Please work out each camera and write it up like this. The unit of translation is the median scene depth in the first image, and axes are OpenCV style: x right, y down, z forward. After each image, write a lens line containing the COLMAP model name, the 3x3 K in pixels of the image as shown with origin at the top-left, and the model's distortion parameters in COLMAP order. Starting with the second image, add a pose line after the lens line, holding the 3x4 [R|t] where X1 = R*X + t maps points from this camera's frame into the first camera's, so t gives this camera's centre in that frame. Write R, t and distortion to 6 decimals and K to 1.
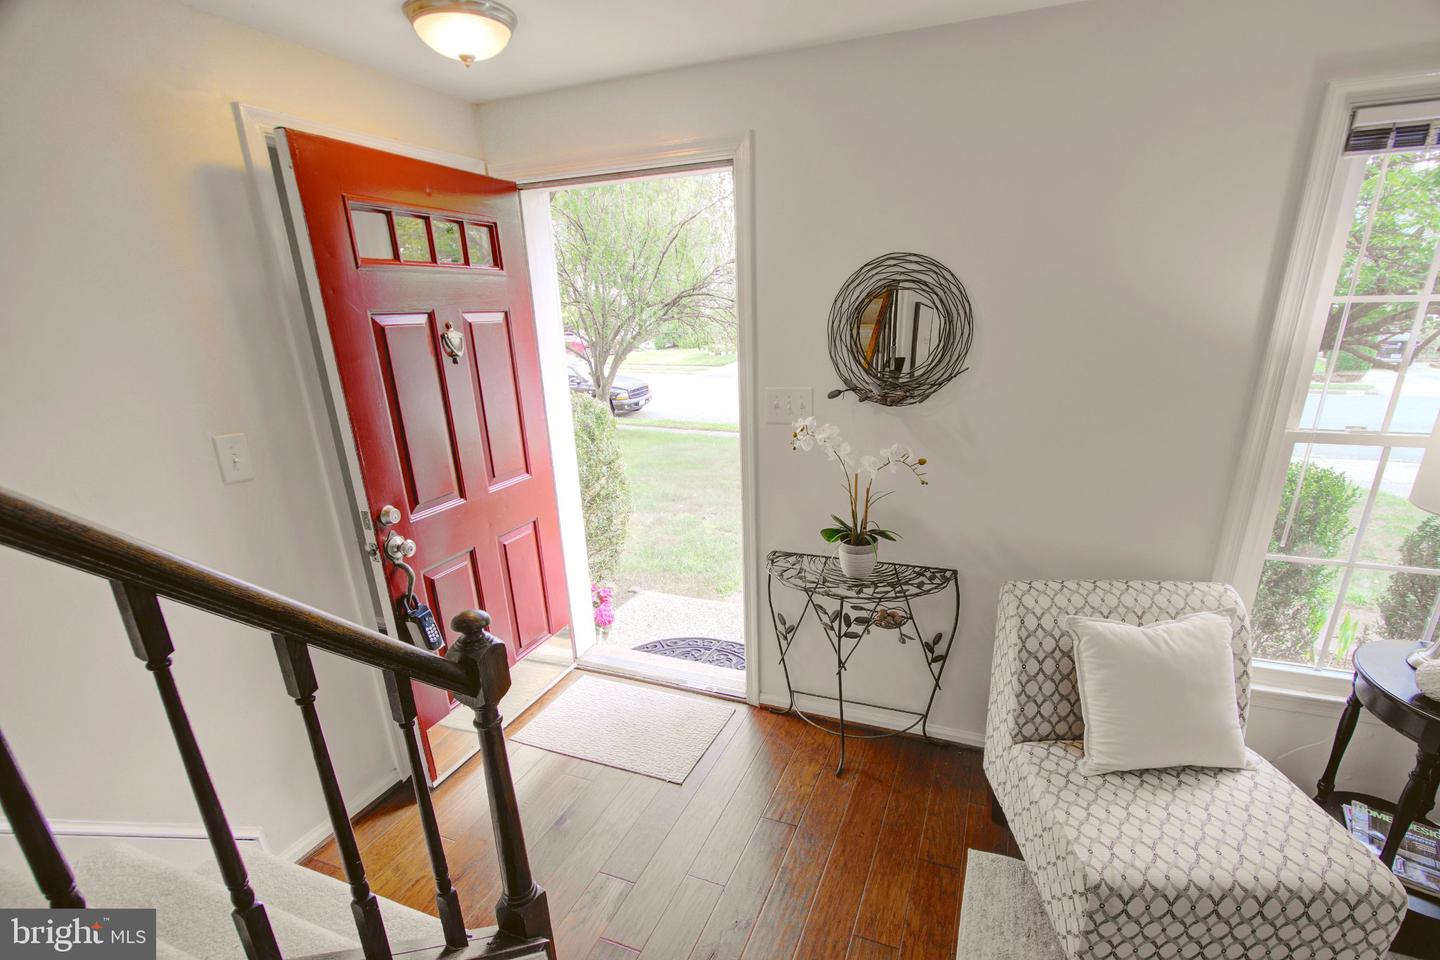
lens RADIAL K [[669.1, 0, 730.4], [0, 669.1, 563.4], [0, 0, 1]] dist [-0.019792, 0.002193]
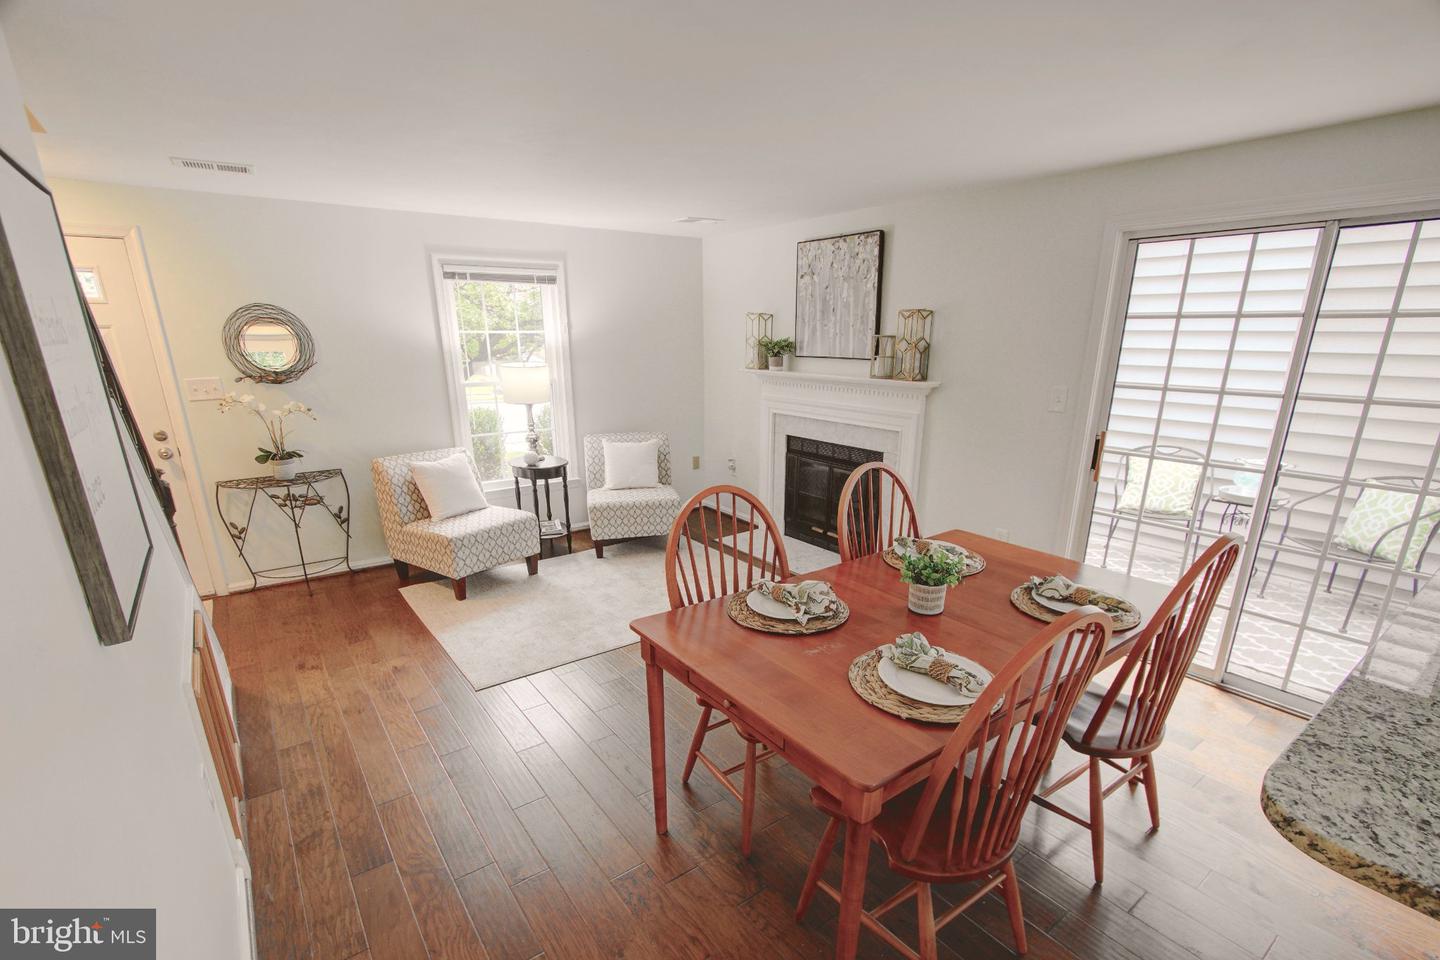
lens RADIAL K [[669.1, 0, 742.8], [0, 669.1, 556.6], [0, 0, 1]] dist [-0.019792, 0.002193]
pose [[0.500230, -0.249557, 0.829151, -0.758006], [0.288621, 0.950863, 0.112063, 0.387452], [-0.816375, 0.183253, 0.547677, -0.977053]]
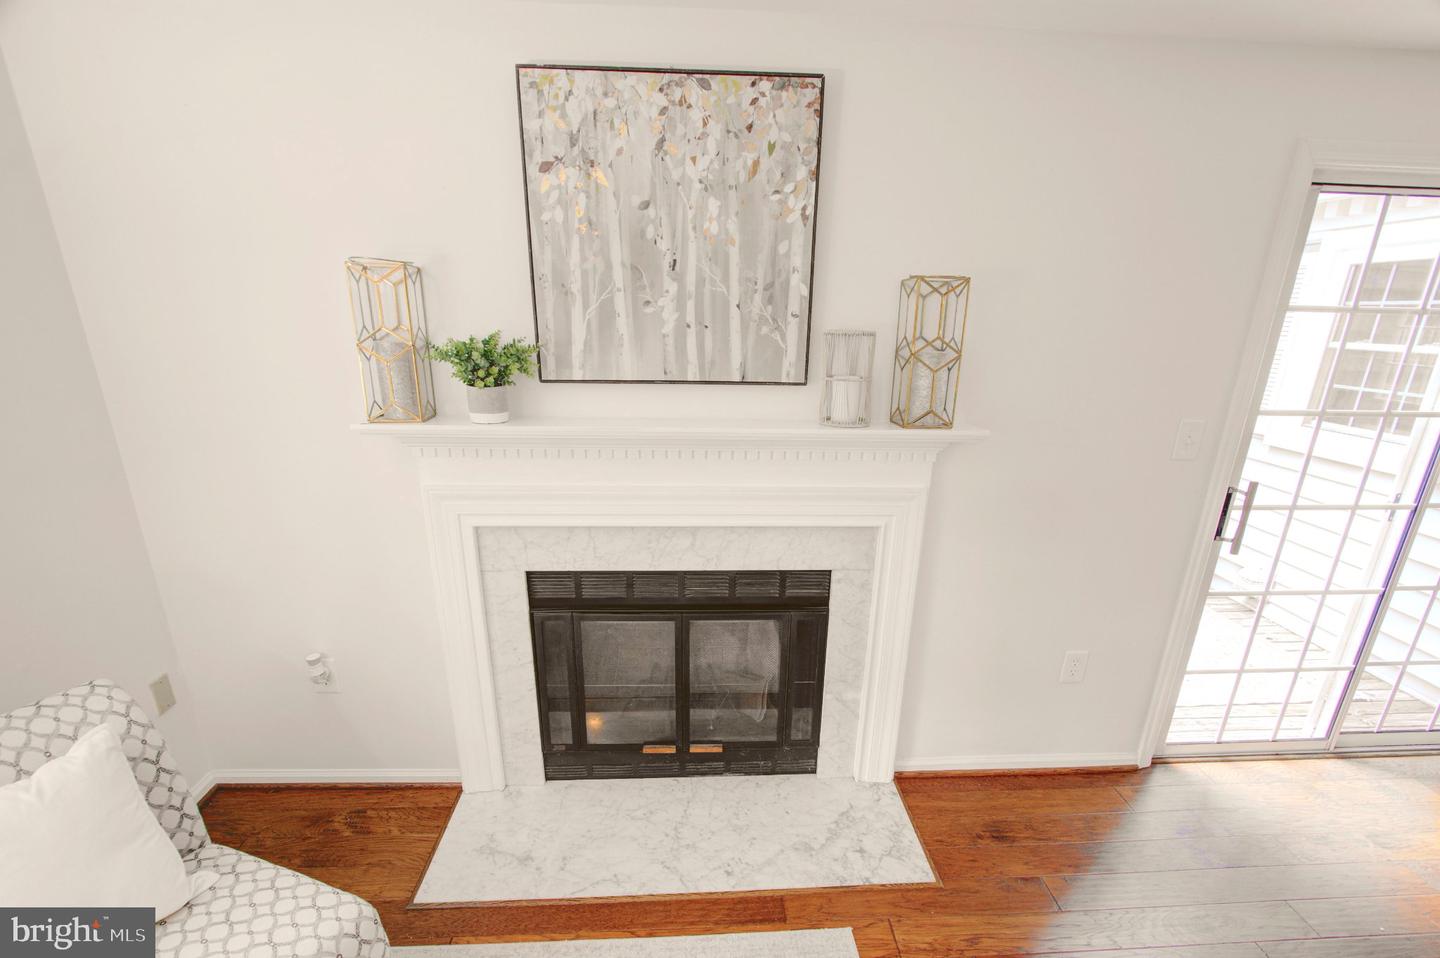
lens RADIAL K [[669.1, 0, 731.2], [0, 669.1, 550.7], [0, 0, 1]] dist [-0.019792, 0.002193]
pose [[-0.437312, -0.290247, 0.851184, 0.437030], [0.308243, 0.840776, 0.445064, -0.070339], [-0.844834, 0.457003, -0.278215, 0.105734]]
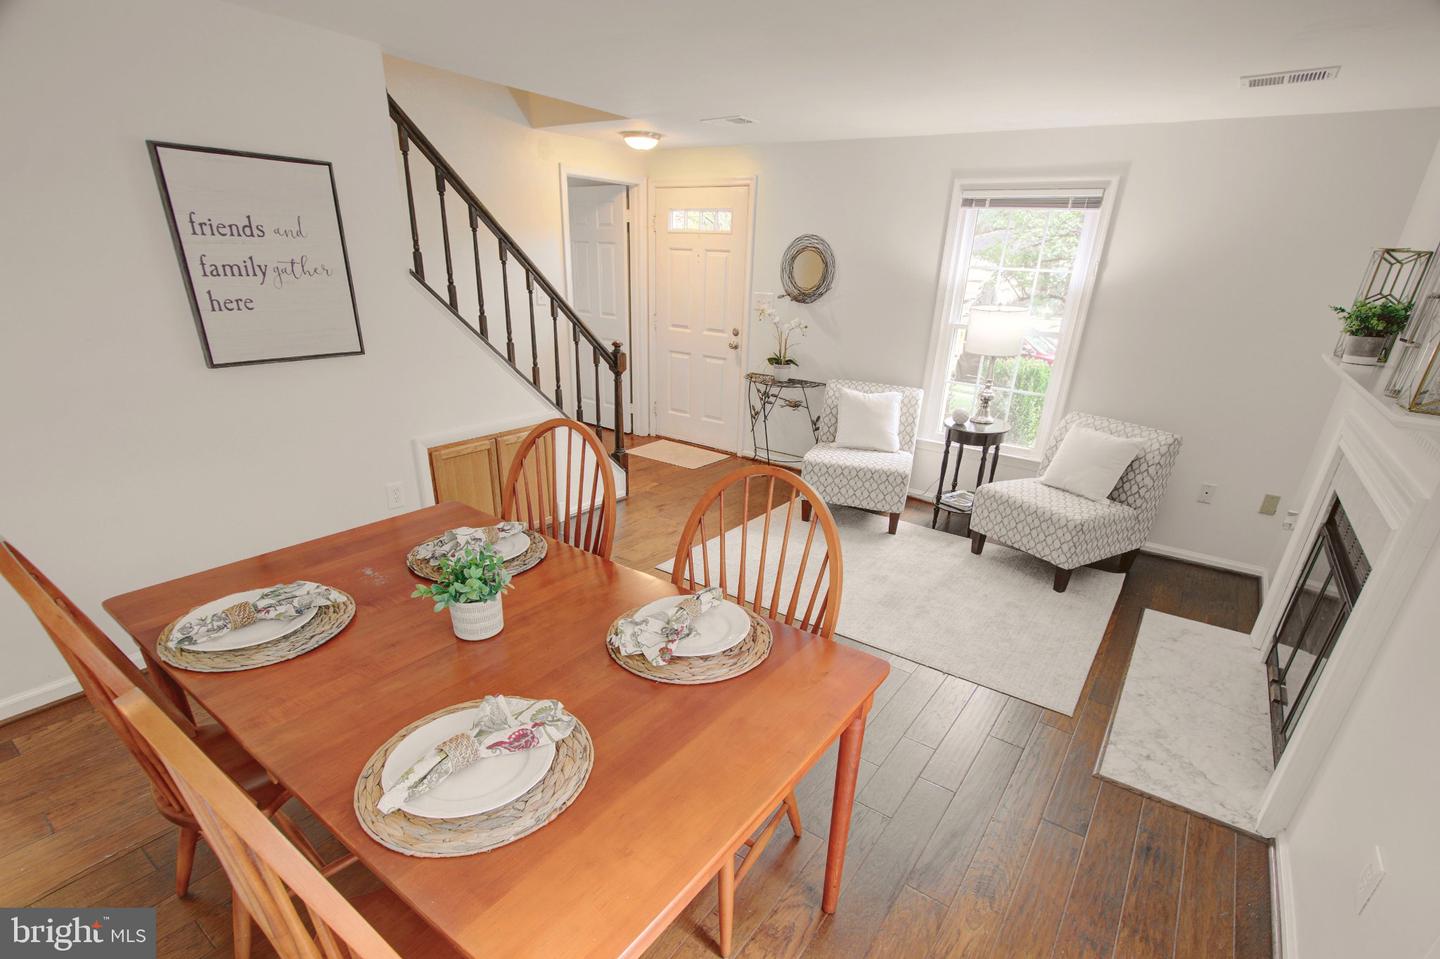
lens RADIAL K [[669.1, 0, 721.1], [0, 669.1, 553.4], [0, 0, 1]] dist [-0.019792, 0.002193]
pose [[0.969496, 0.155257, -0.189663, 0.531925], [-0.144147, 0.986997, 0.071117, 0.475701], [0.198238, -0.041608, 0.979270, -1.289696]]
